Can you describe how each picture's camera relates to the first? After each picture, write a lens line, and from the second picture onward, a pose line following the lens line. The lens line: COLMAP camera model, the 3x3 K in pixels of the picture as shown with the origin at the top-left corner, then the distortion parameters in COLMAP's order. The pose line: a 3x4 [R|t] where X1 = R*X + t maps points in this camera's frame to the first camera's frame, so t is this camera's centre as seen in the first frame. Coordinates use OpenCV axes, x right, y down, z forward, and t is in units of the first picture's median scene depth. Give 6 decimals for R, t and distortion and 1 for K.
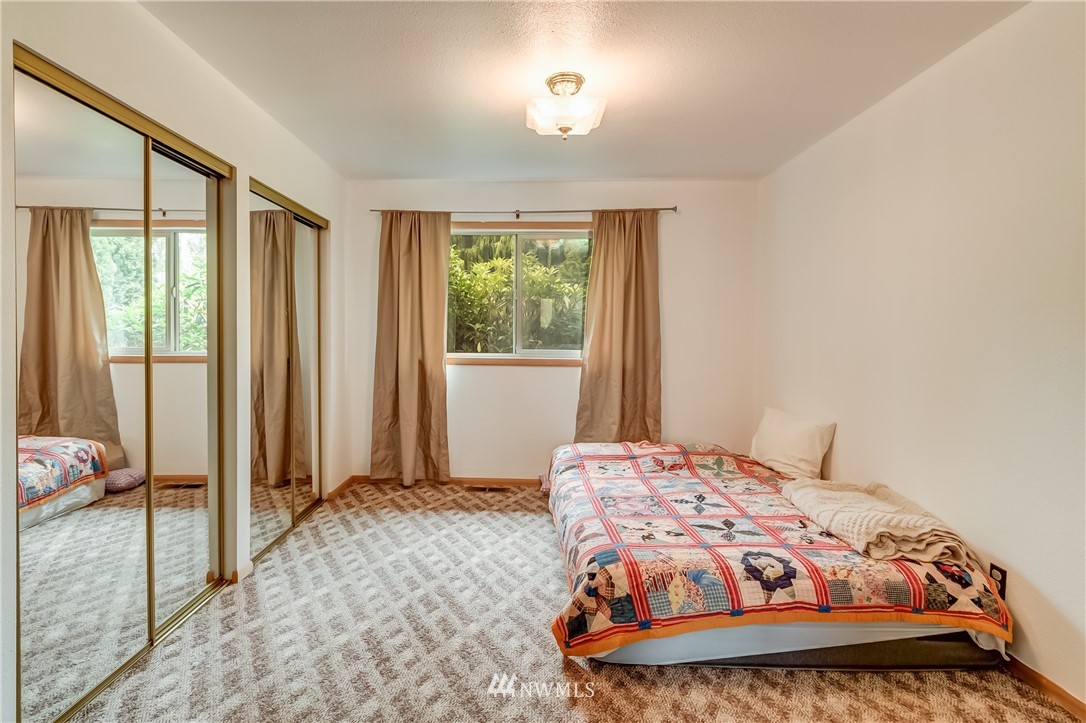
lens RADIAL K [[480.7, 0, 543.0], [0, 480.7, 361.5], [0, 0, 1]] dist [0.001063, 0.000220]
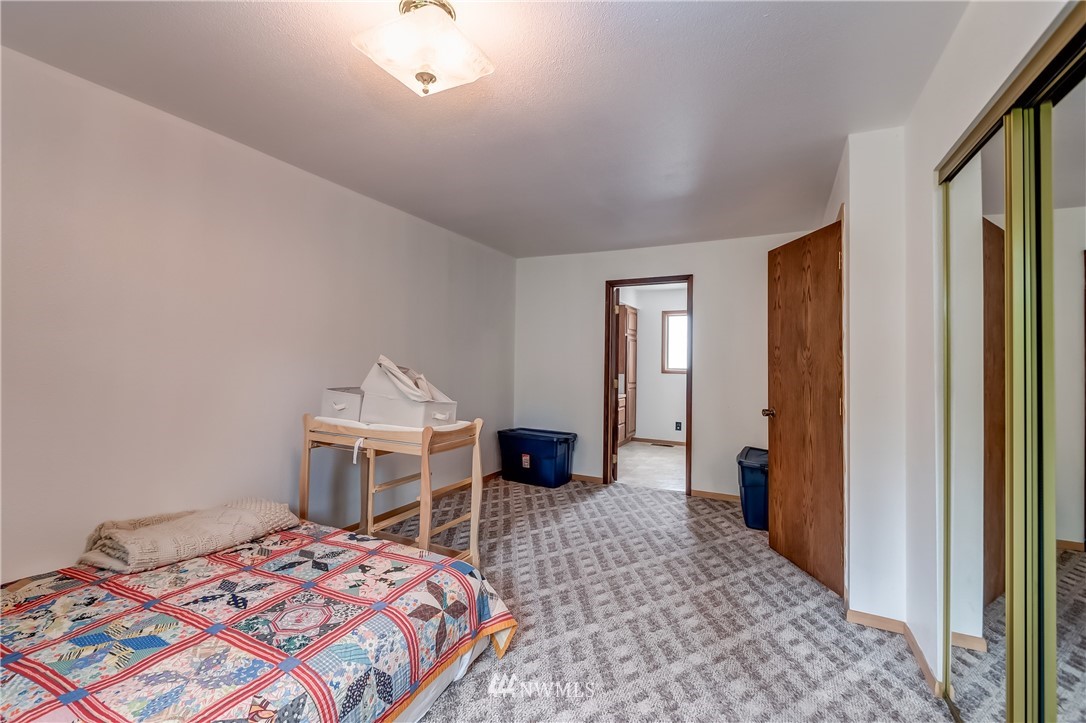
lens RADIAL K [[480.7, 0, 543.0], [0, 480.7, 361.5], [0, 0, 1]] dist [0.001063, 0.000220]
pose [[-0.868489, -0.024574, 0.495099, -0.470293], [0.005346, 0.998248, 0.058926, -0.093677], [-0.495680, 0.053823, -0.866836, 1.583581]]
